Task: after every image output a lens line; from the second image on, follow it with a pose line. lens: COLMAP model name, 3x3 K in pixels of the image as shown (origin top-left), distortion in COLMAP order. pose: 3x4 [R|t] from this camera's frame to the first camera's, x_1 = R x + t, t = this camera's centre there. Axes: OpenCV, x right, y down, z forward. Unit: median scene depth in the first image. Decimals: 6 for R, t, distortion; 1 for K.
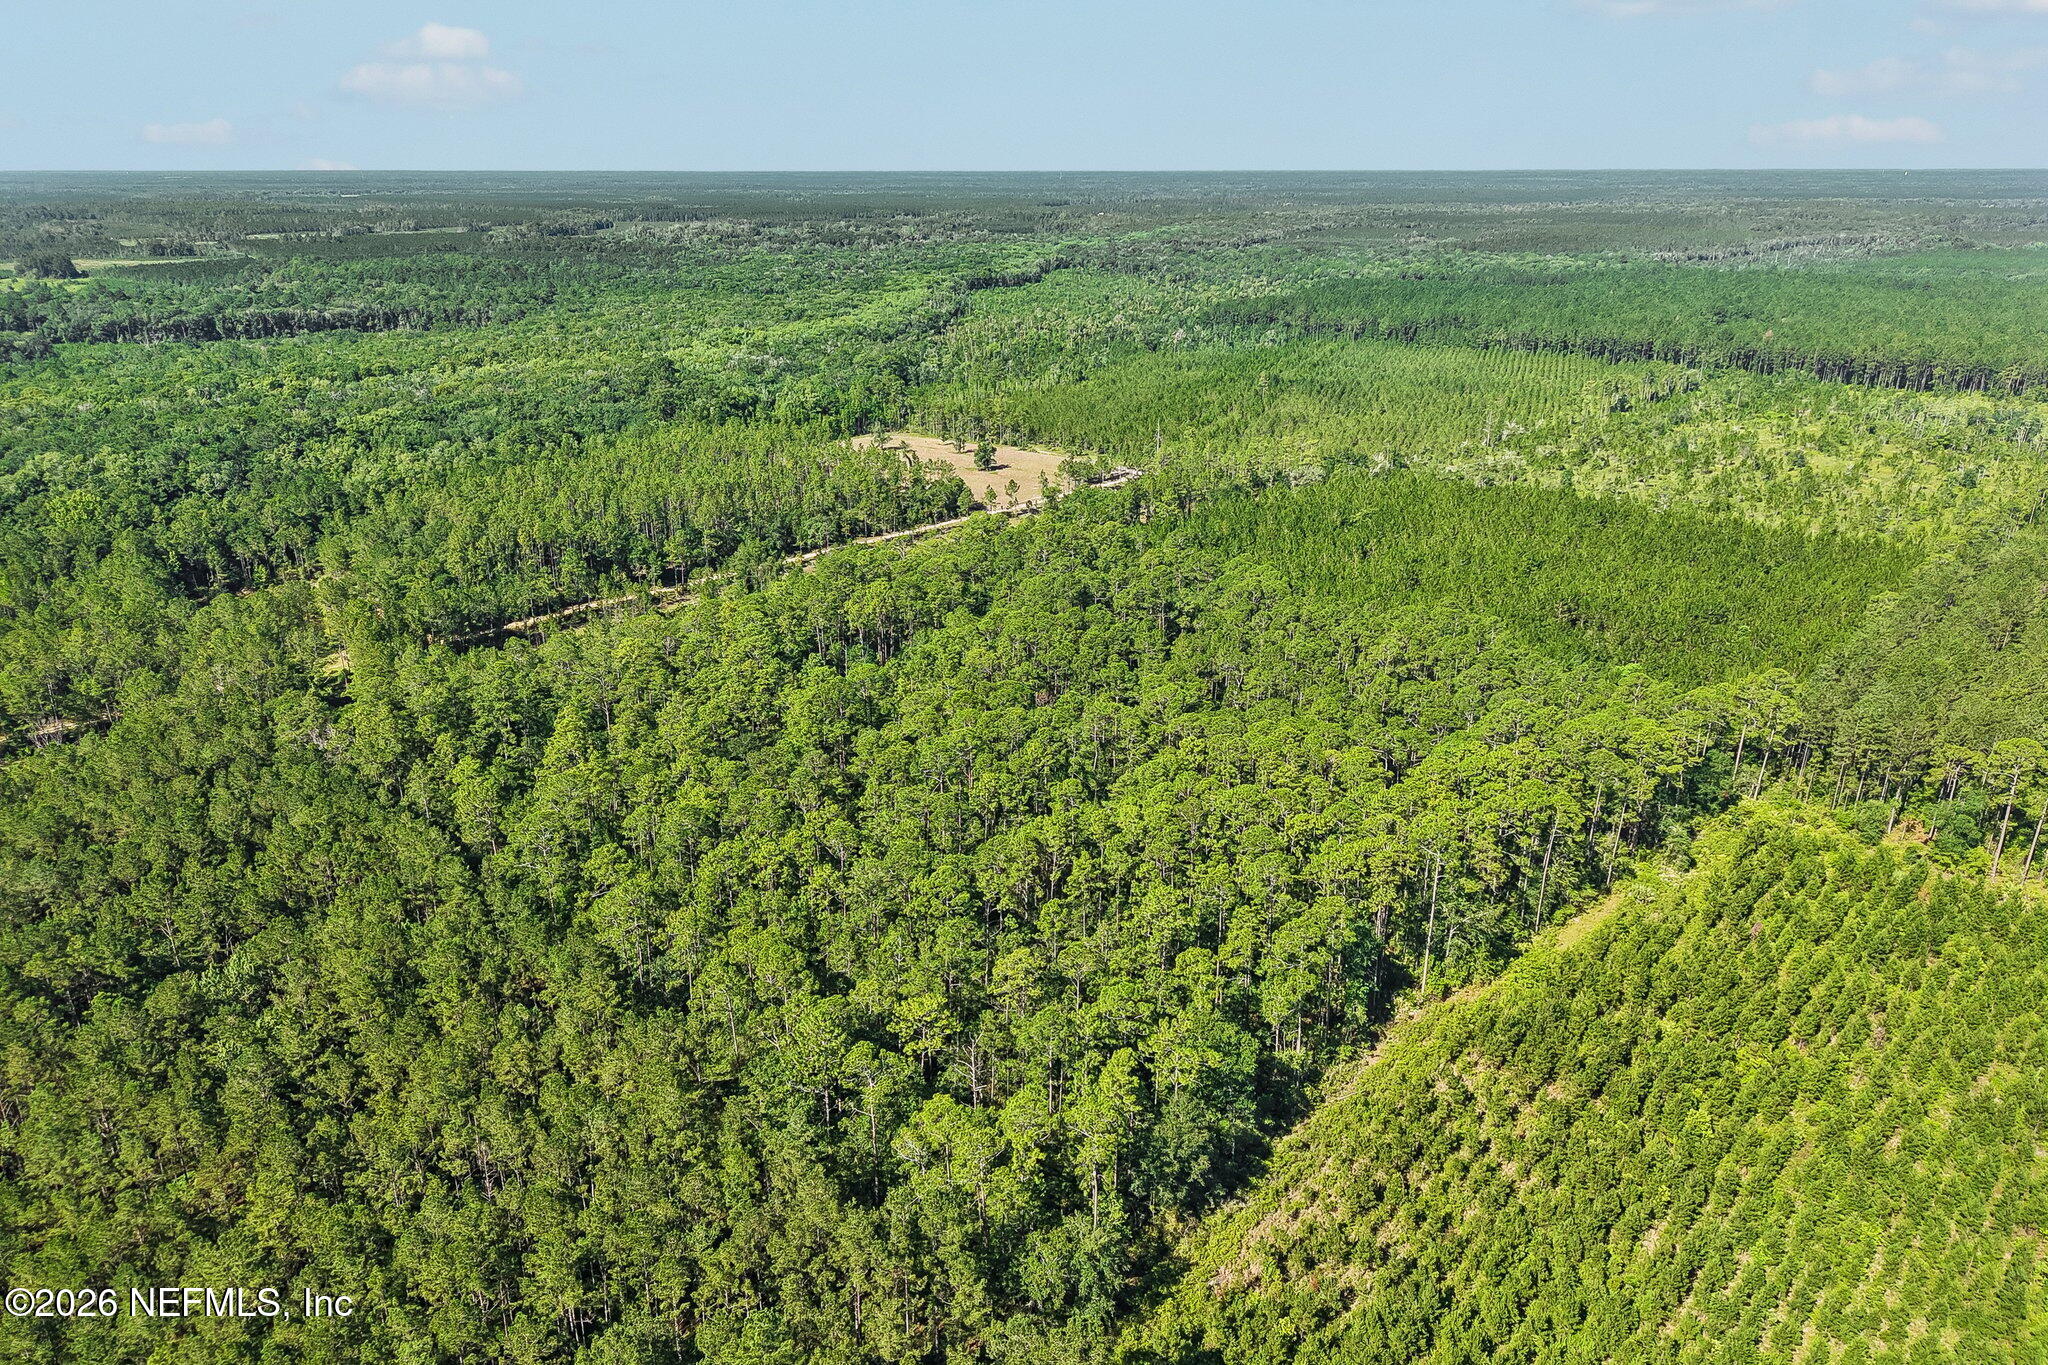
lens RADIAL K [[1383.3, 0, 1024.0], [0, 1383.3, 682.5], [0, 0, 1]] dist [0.042427, -0.041205]
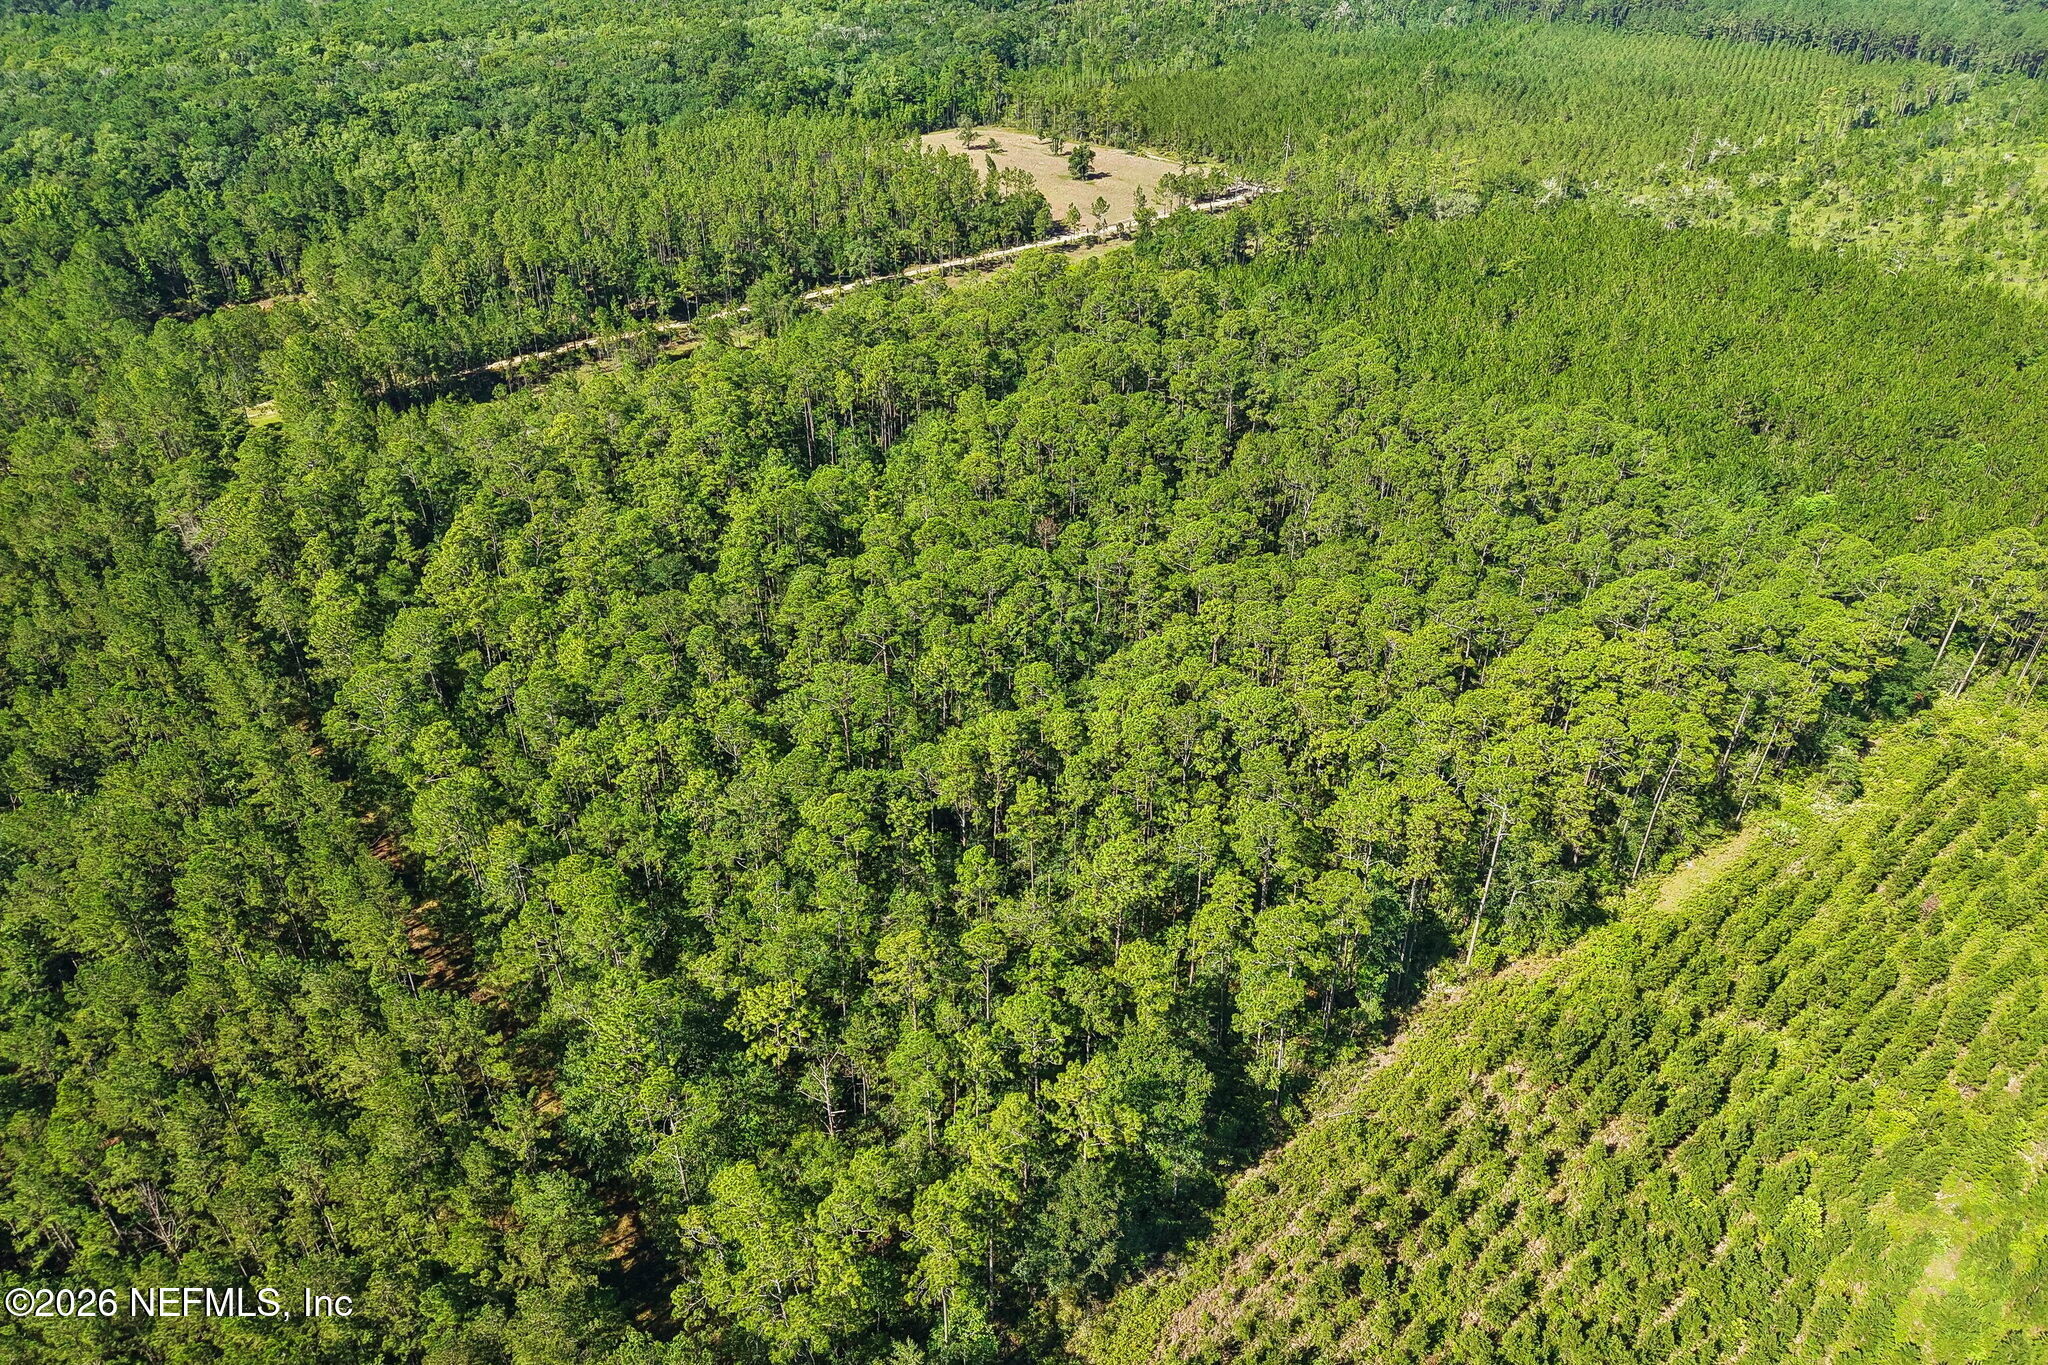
lens RADIAL K [[1446.8, 0, 988.3], [0, 1446.8, 680.5], [0, 0, 1]] dist [0.010959, -0.002427]
pose [[0.993055, 0.069731, -0.094758, 0.051571], [-0.050185, 0.979540, 0.194893, -0.048188], [0.106409, -0.188784, 0.976237, 0.124513]]
